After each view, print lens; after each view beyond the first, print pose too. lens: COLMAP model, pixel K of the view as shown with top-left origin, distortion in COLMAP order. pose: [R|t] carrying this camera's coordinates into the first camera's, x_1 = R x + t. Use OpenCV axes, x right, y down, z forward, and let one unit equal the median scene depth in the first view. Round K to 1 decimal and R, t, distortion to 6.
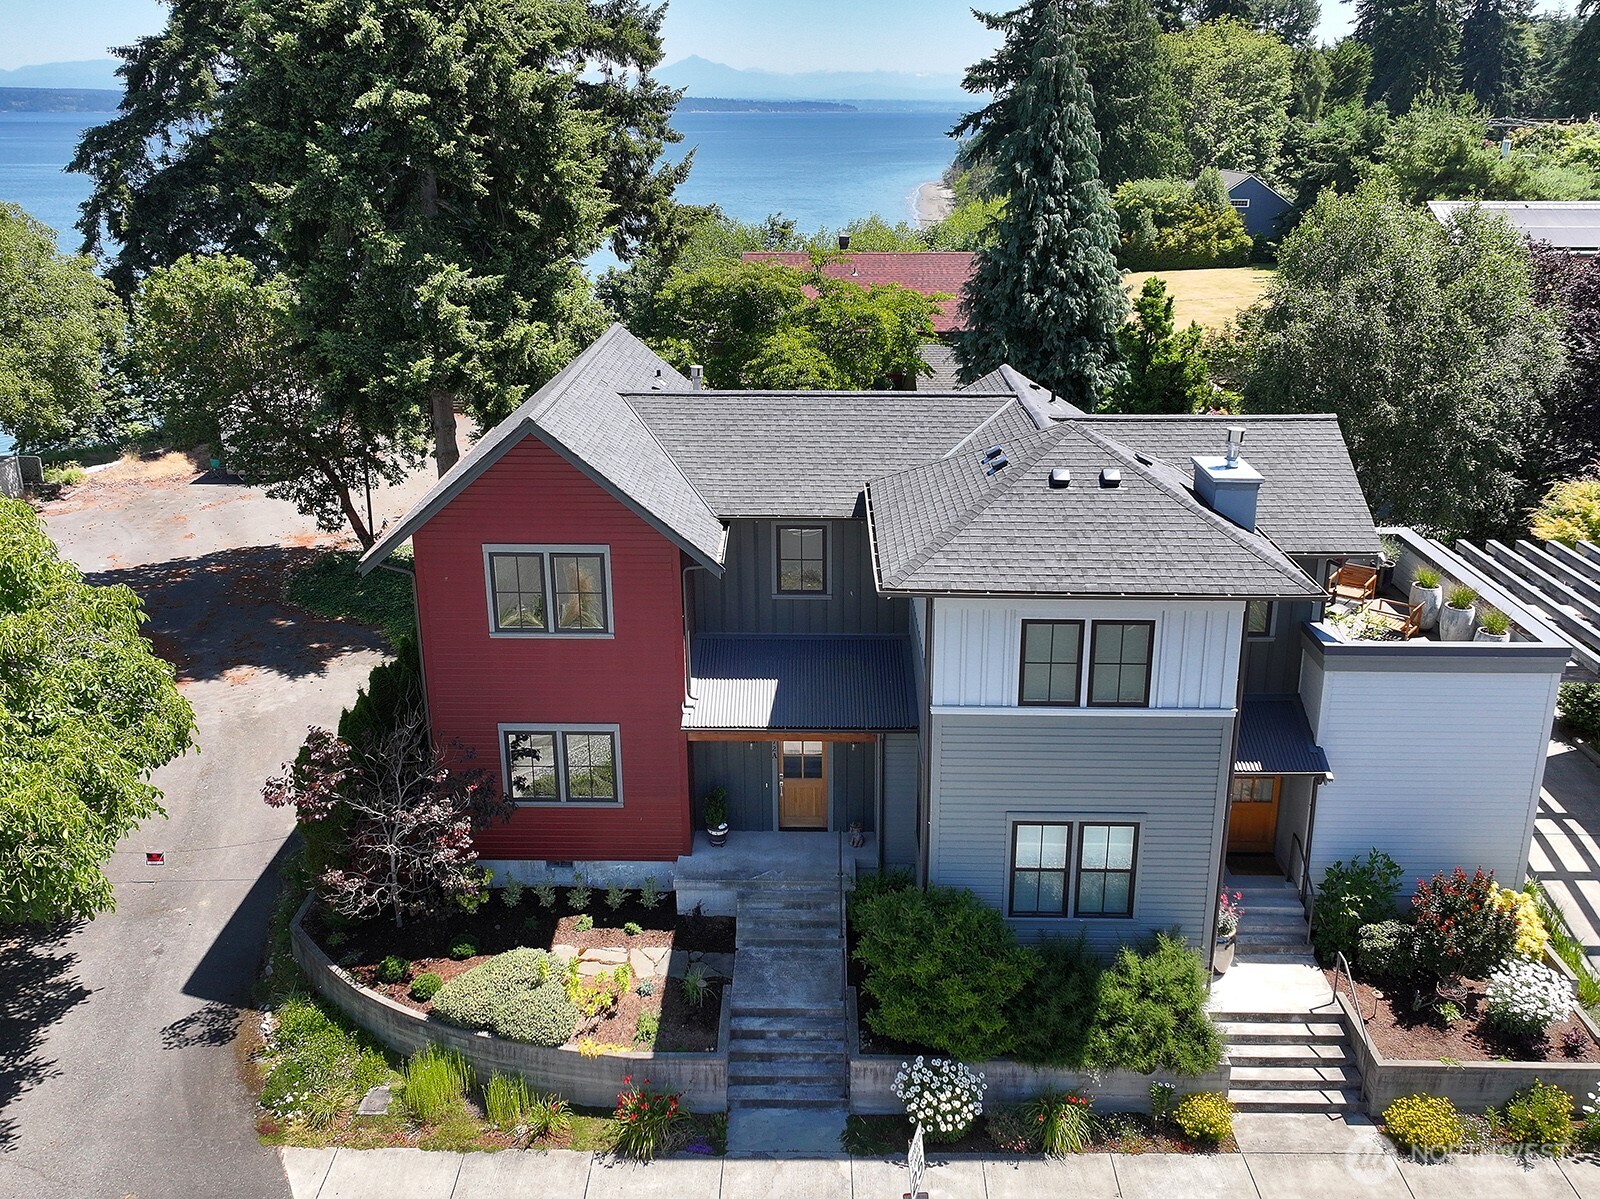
lens RADIAL K [[1126.1, 0, 804.0], [0, 1126.1, 593.4], [0, 0, 1]] dist [0.005130, 0.001334]
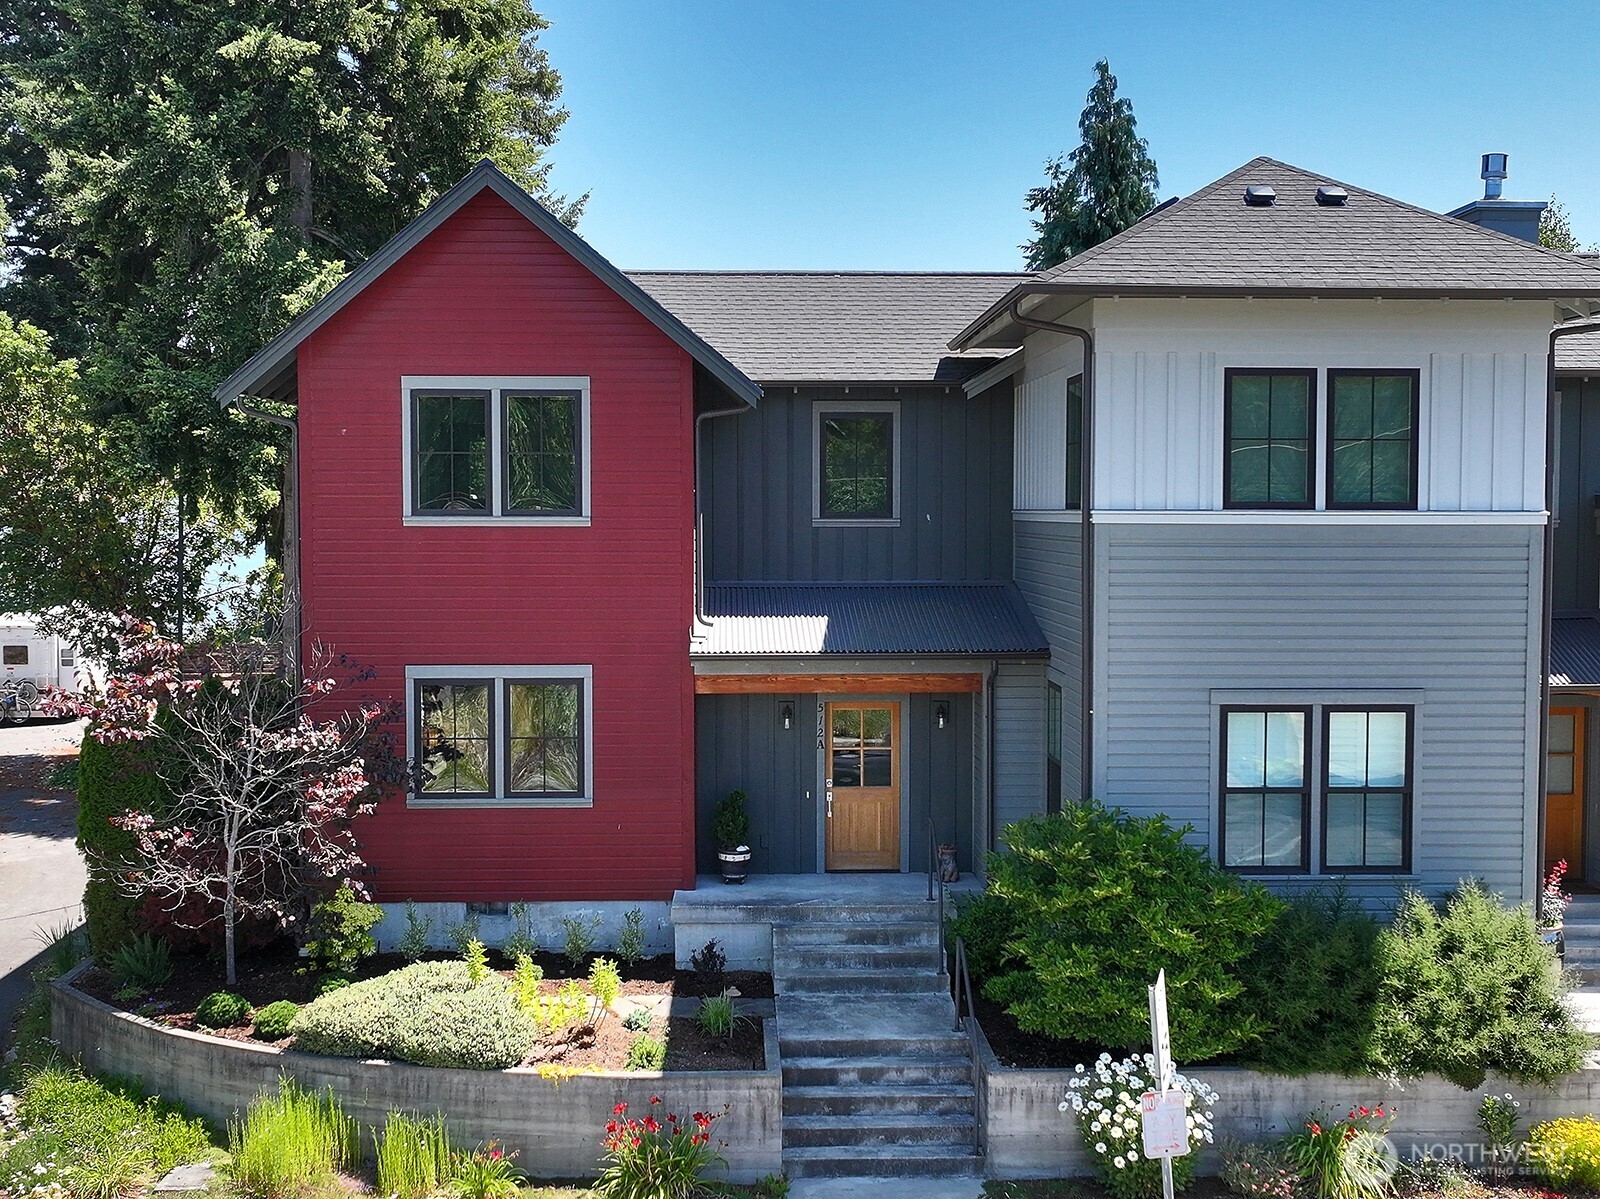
lens RADIAL K [[1525.9, 0, 802.1], [0, 1525.9, 683.8], [0, 0, 1]] dist [0.003969, 0.004116]
pose [[0.999251, -0.000510, 0.038689, -0.088314], [0.009014, 0.975475, -0.219928, 0.377848], [-0.037628, 0.220112, 0.974749, 0.149355]]
